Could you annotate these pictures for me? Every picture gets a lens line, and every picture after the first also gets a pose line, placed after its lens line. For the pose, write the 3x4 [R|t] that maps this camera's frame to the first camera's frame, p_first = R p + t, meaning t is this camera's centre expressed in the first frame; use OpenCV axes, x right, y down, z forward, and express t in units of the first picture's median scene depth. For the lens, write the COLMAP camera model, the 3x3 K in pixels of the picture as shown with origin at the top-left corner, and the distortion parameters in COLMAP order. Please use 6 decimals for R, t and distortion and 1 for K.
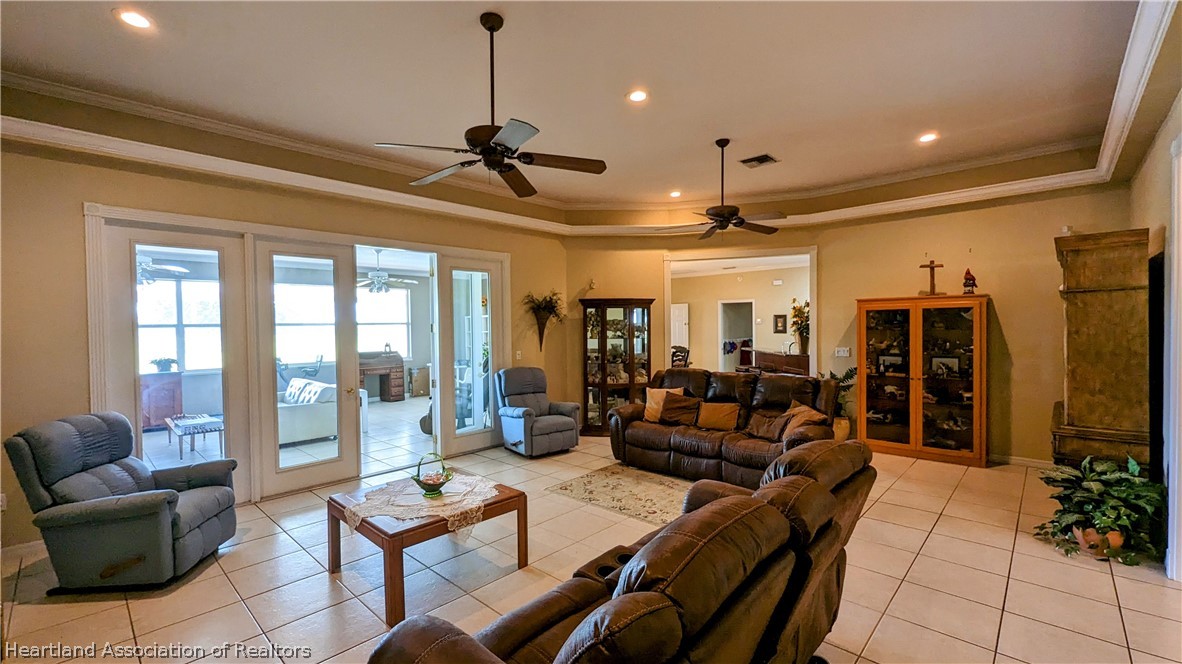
lens RADIAL K [[492.4, 0, 591.1], [0, 492.4, 335.4], [0, 0, 1]] dist [0.002750, -0.000115]
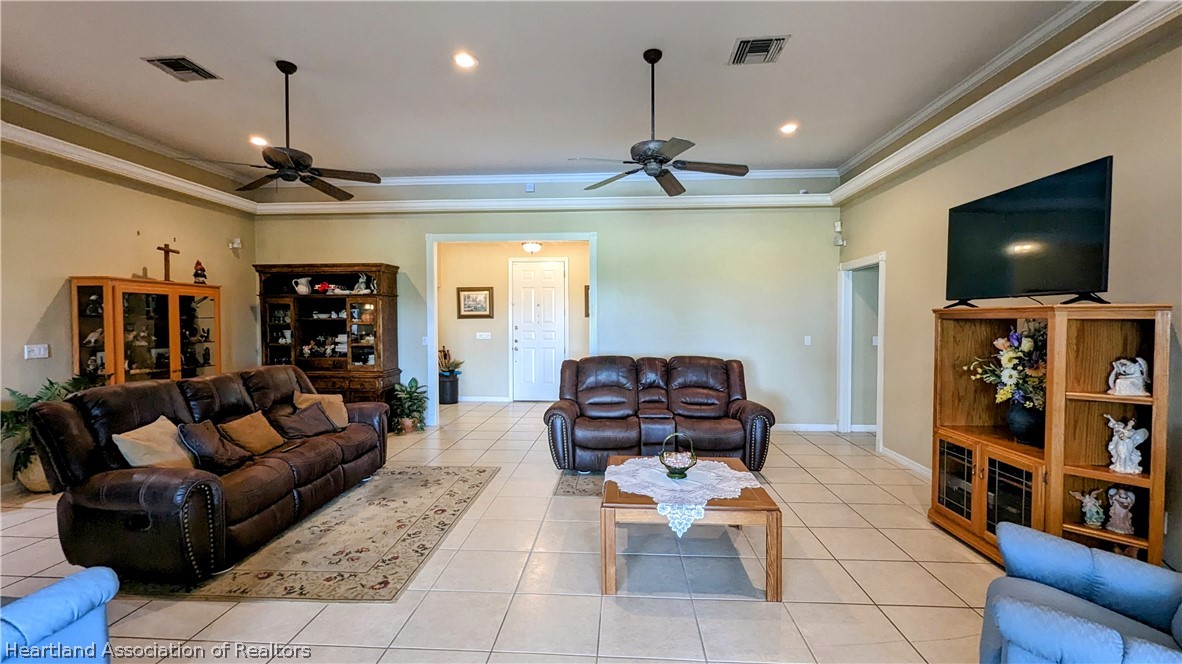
lens RADIAL K [[492.4, 0, 590.5], [0, 492.4, 333.9], [0, 0, 1]] dist [0.002750, -0.000115]
pose [[-0.637699, -0.020277, 0.770019, -0.582155], [0.007923, 0.999428, 0.032879, -0.005157], [-0.770245, 0.027068, -0.637174, 1.031062]]
